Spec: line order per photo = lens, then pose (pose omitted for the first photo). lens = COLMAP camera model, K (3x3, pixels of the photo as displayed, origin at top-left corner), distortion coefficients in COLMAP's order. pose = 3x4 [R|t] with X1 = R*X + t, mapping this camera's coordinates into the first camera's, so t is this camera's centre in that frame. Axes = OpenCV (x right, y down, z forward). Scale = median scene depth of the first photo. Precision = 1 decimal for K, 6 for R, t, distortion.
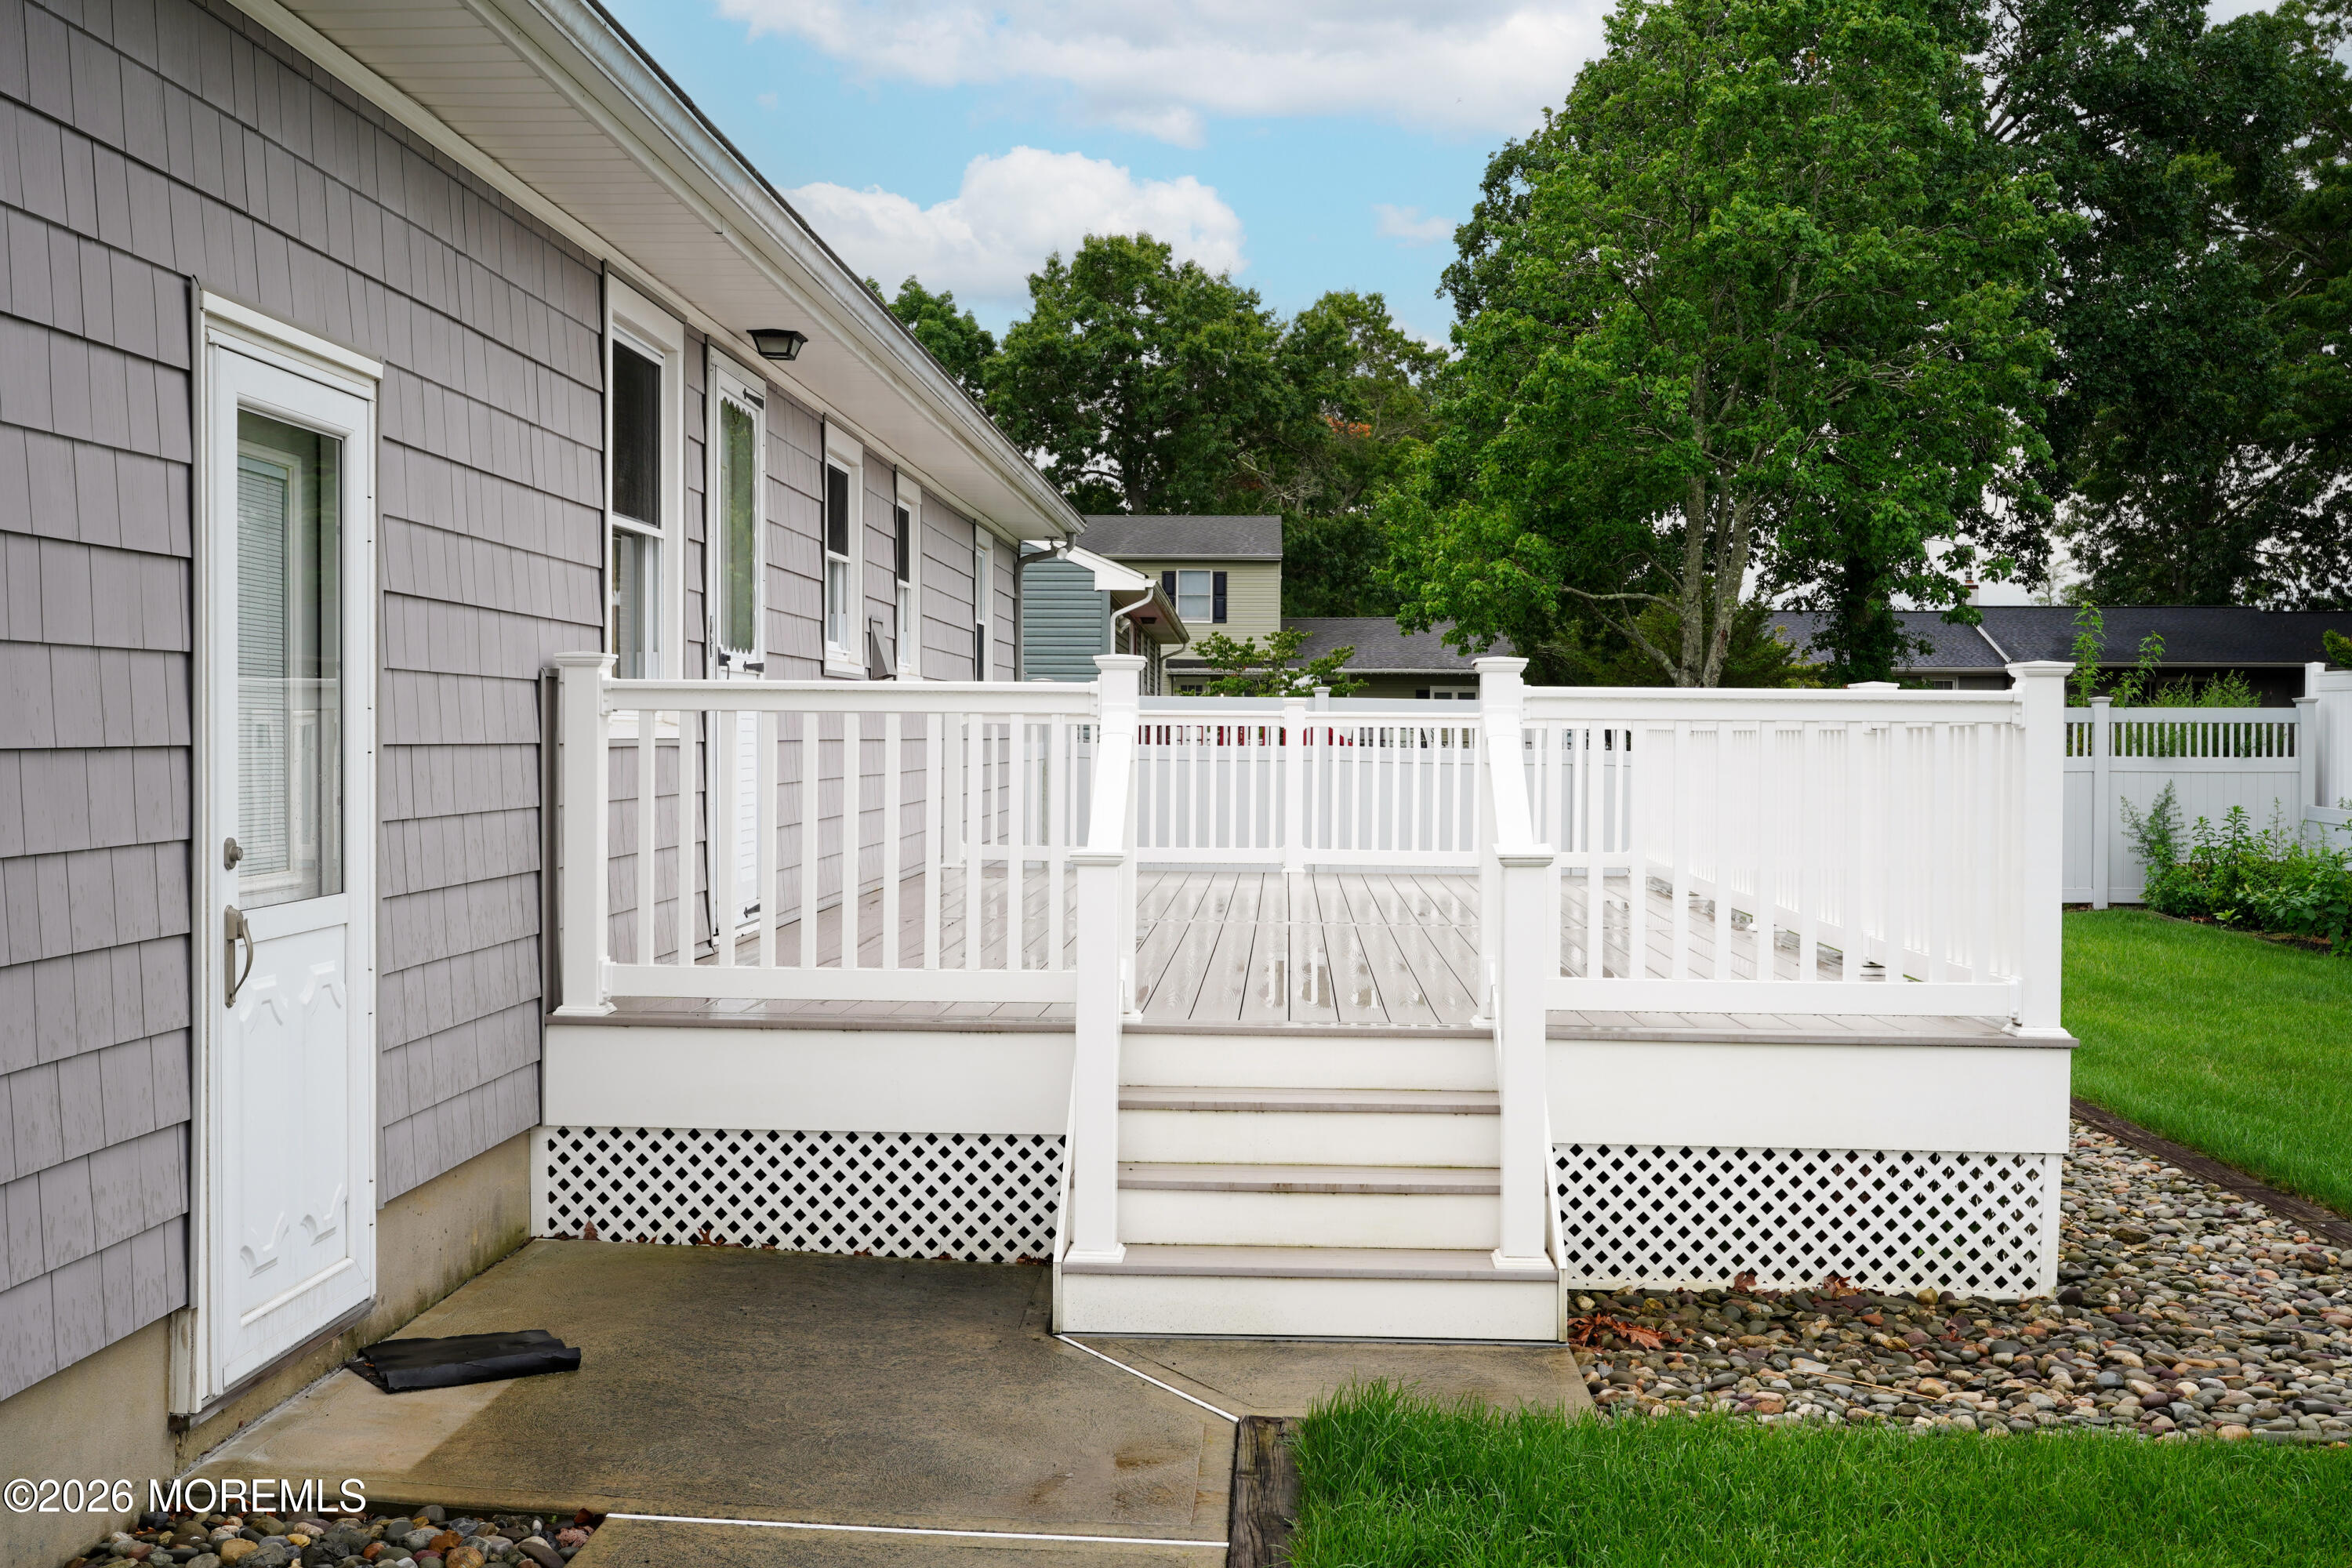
lens RADIAL K [[2353.5, 0, 1155.3], [0, 2353.5, 794.8], [0, 0, 1]] dist [0.034203, 0.000000]
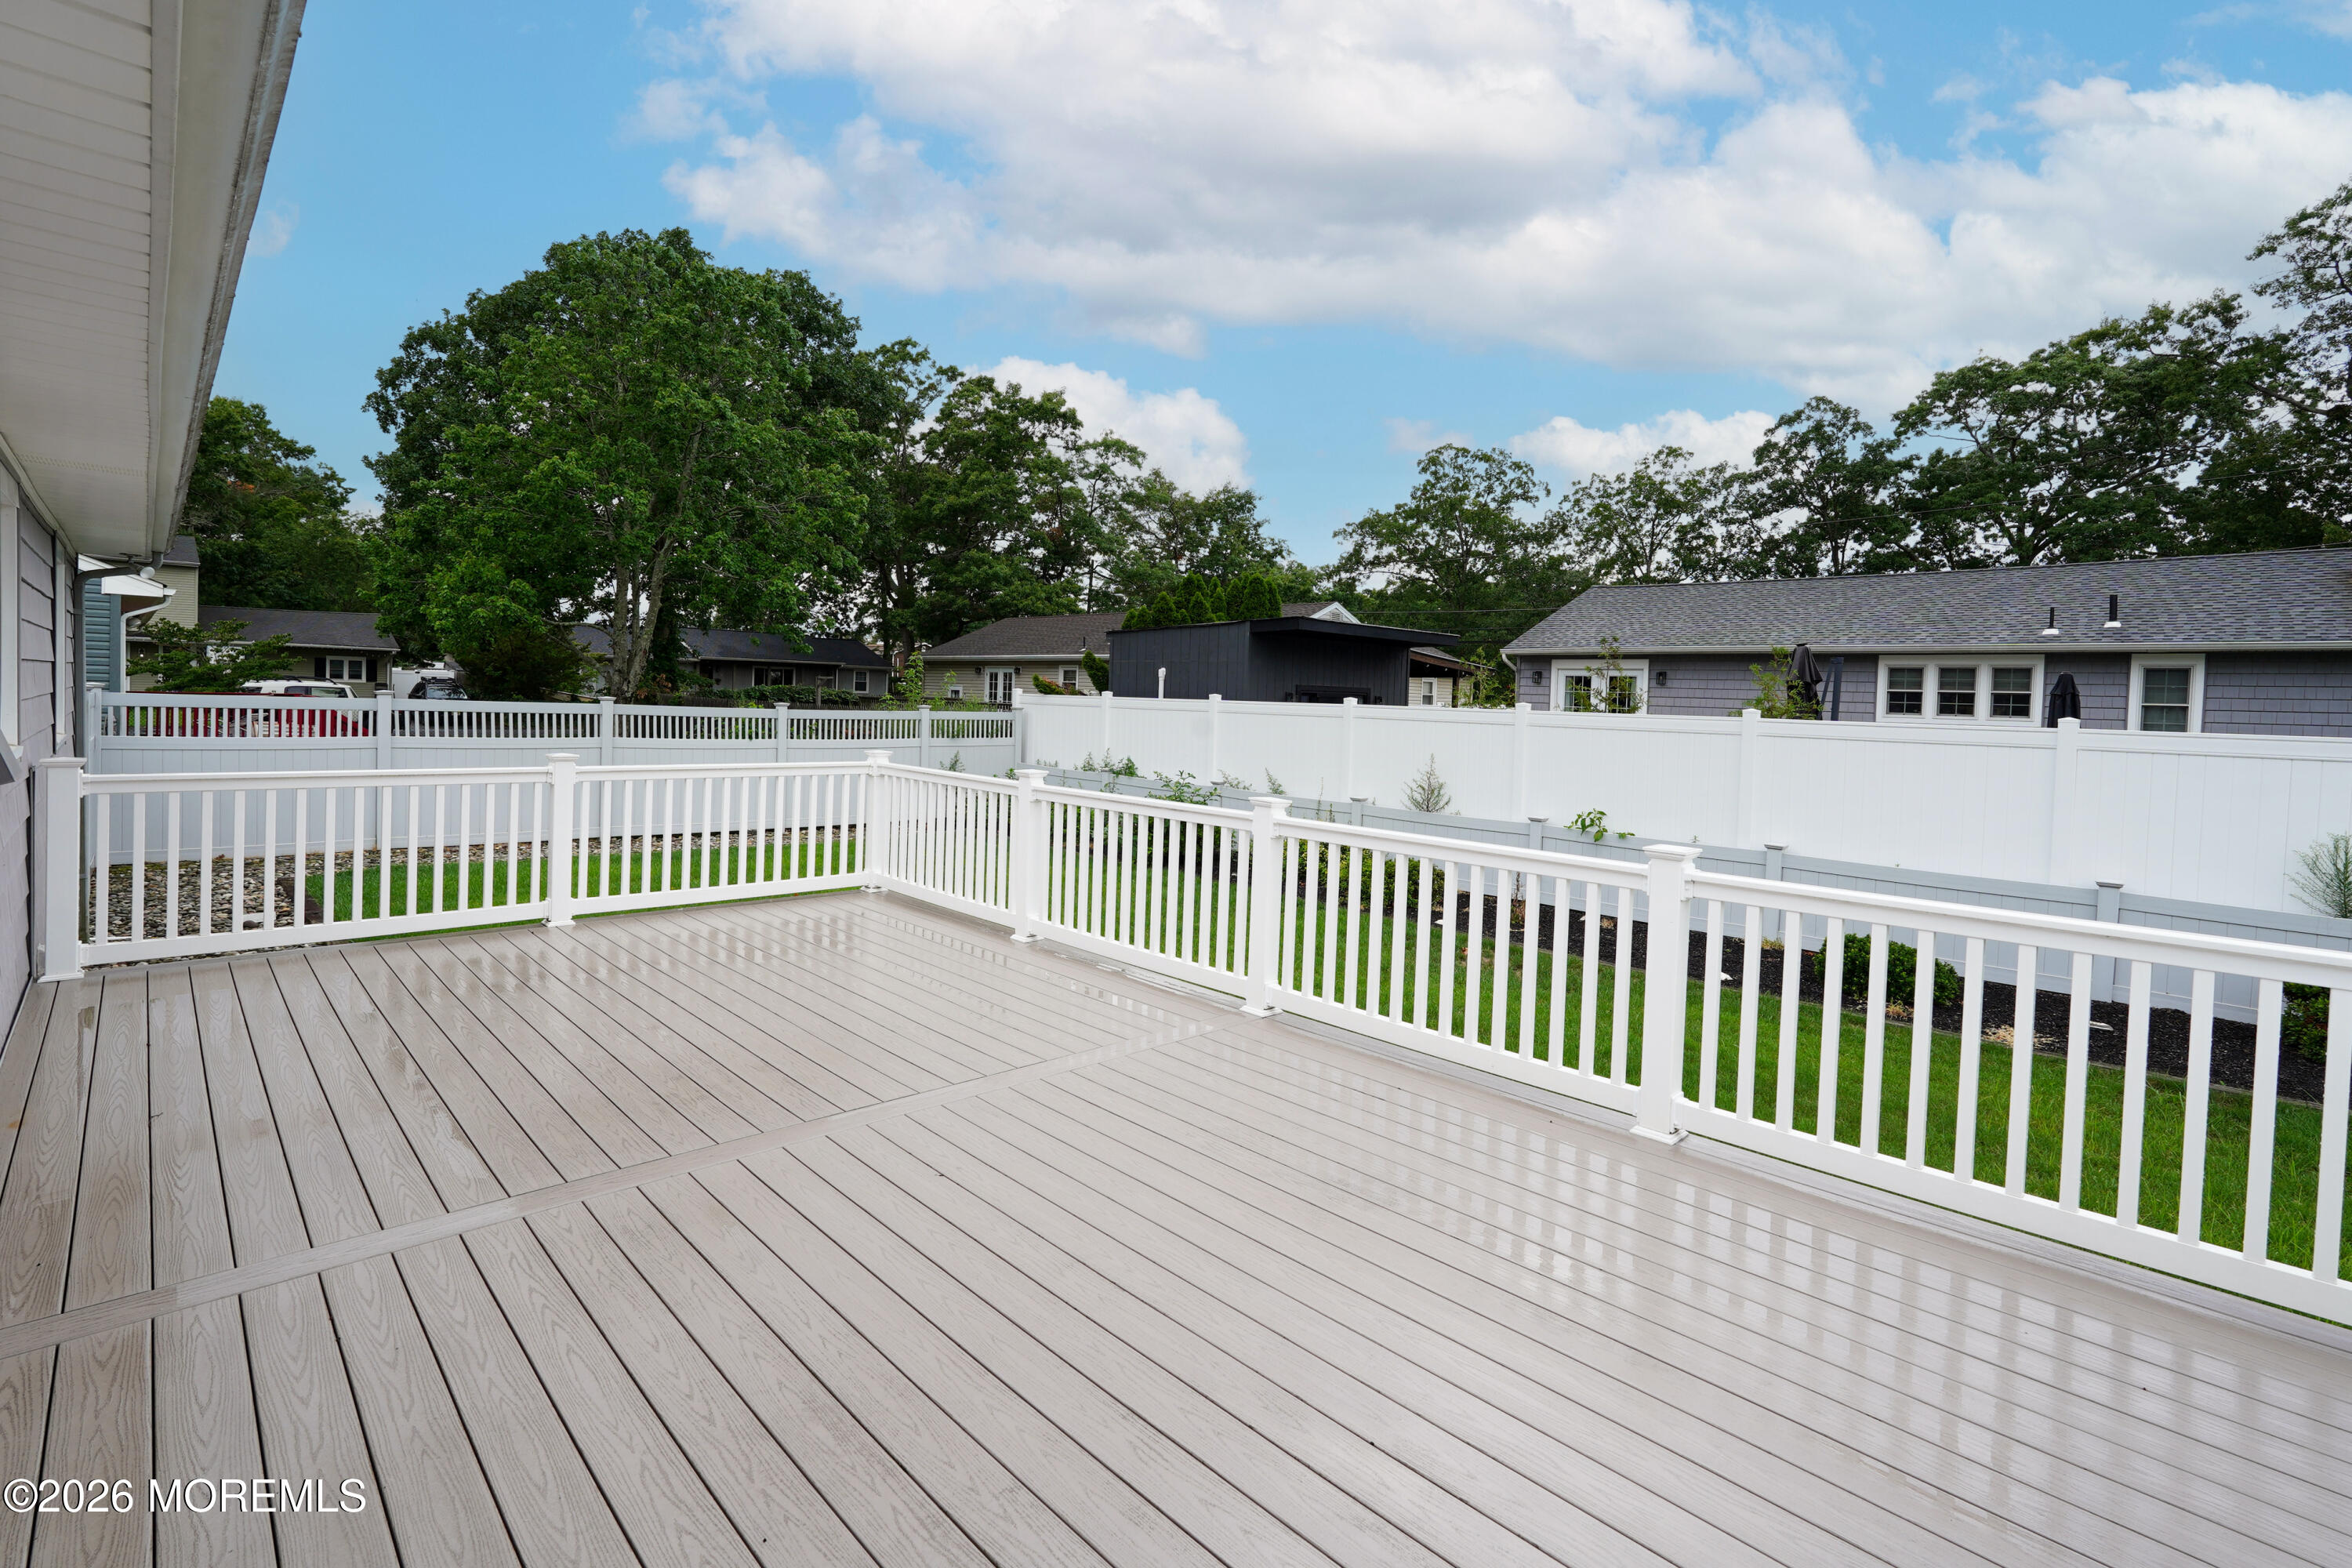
lens RADIAL K [[1065.4, 0, 1195.6], [0, 1065.4, 706.0], [0, 0, 1]] dist [-0.013988, 0.007389]
pose [[0.671655, 0.007296, 0.740828, -0.042743], [-0.003726, 0.999972, -0.006469, -0.026483], [-0.740855, 0.001585, 0.671664, 0.221252]]
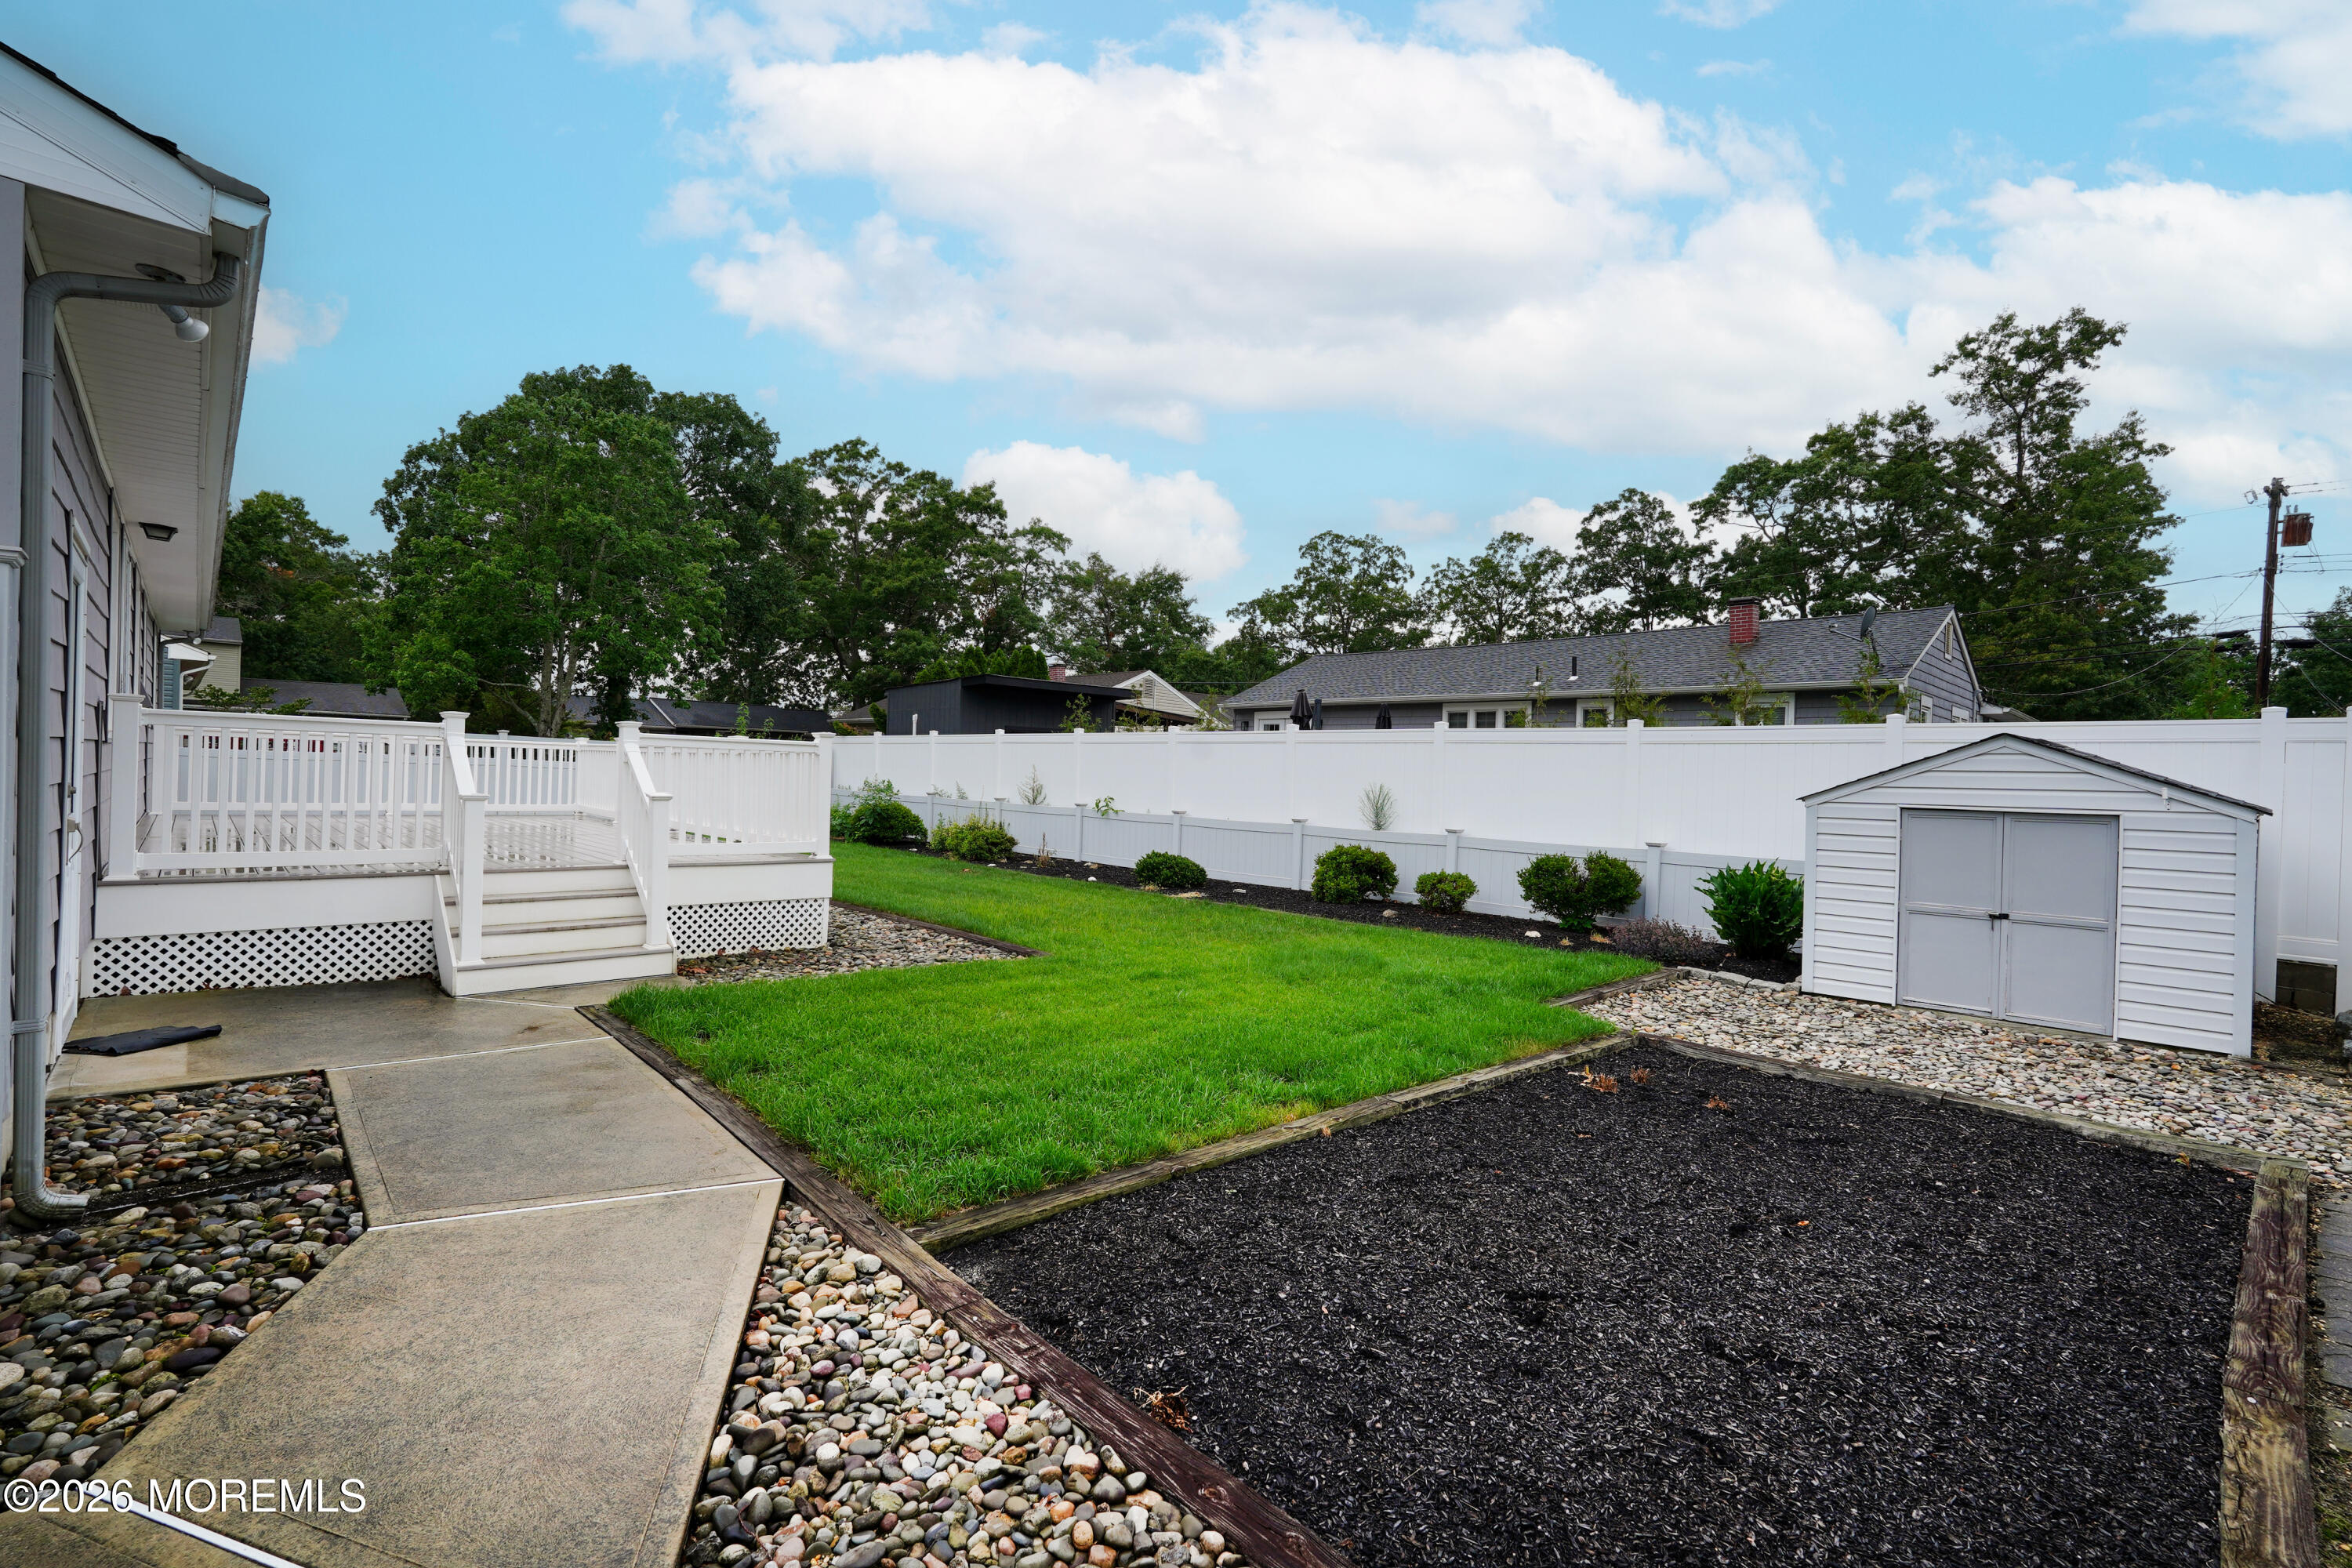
lens RADIAL K [[1065.4, 0, 1164.2], [0, 1065.4, 772.0], [0, 0, 1]] dist [-0.013988, 0.007389]
pose [[0.701508, 0.016535, 0.712470, -0.055334], [-0.006741, 0.999840, -0.016567, 0.002537], [-0.712630, 0.006819, 0.701507, -0.048446]]
